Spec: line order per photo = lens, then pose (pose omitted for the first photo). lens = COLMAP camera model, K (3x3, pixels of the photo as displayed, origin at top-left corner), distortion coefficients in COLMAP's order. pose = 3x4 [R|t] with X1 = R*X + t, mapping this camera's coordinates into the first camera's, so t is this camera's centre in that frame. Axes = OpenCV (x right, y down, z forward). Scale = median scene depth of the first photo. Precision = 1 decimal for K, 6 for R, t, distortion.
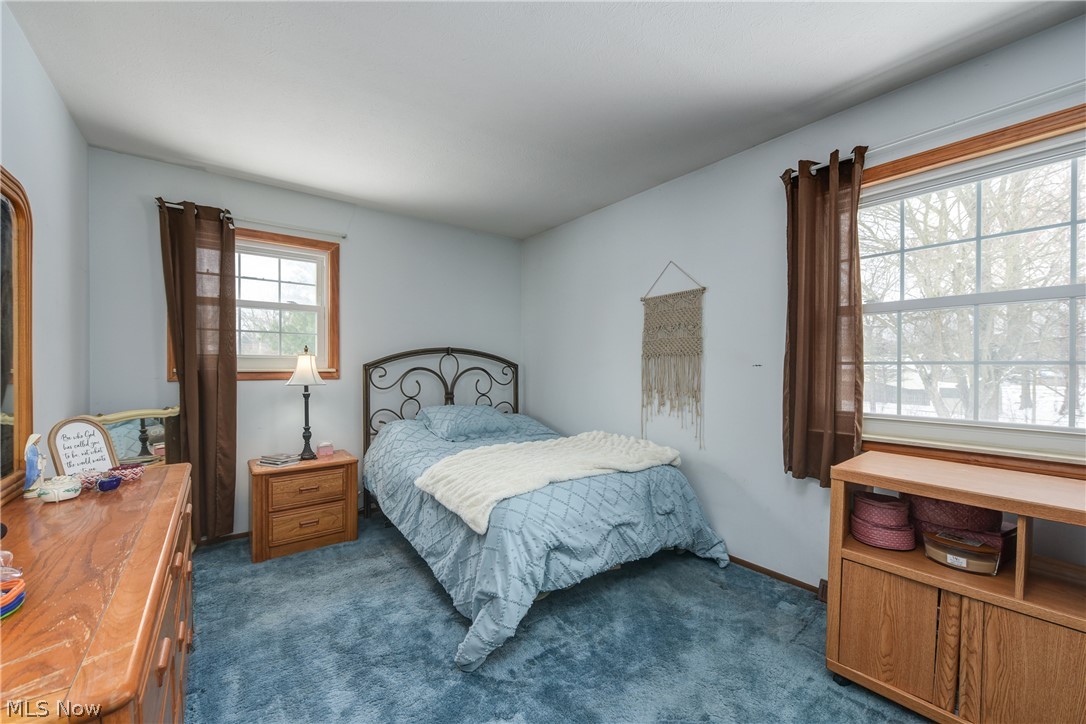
lens RADIAL K [[427.8, 0, 542.5], [0, 427.8, 366.7], [0, 0, 1]] dist [-0.003167, -0.000743]
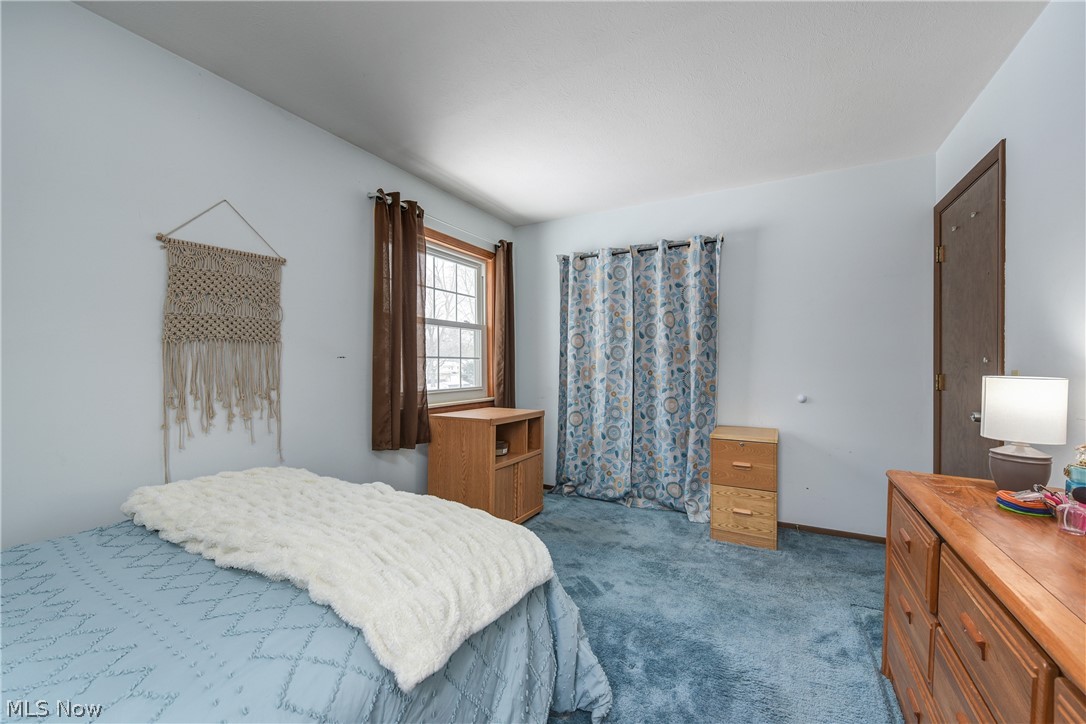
lens RADIAL K [[427.8, 0, 542.5], [0, 427.8, 366.7], [0, 0, 1]] dist [-0.003167, -0.000743]
pose [[-0.398852, -0.008818, 0.916973, -0.531017], [-0.000711, 0.999956, 0.009307, 0.008097], [-0.917015, 0.003060, -0.398840, 0.842232]]
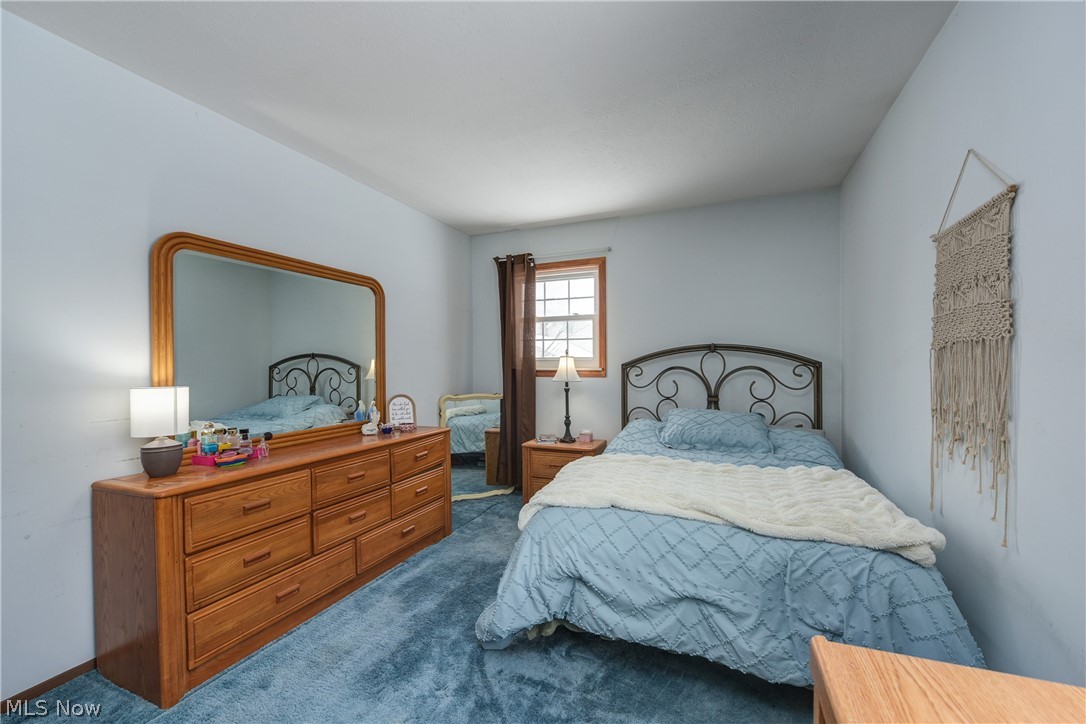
lens RADIAL K [[427.8, 0, 542.5], [0, 427.8, 366.7], [0, 0, 1]] dist [-0.003167, -0.000743]
pose [[0.502069, -0.001528, -0.864826, 0.485133], [0.004391, 0.999990, 0.000782, -0.000340], [0.864816, -0.004190, 0.502071, 0.338697]]
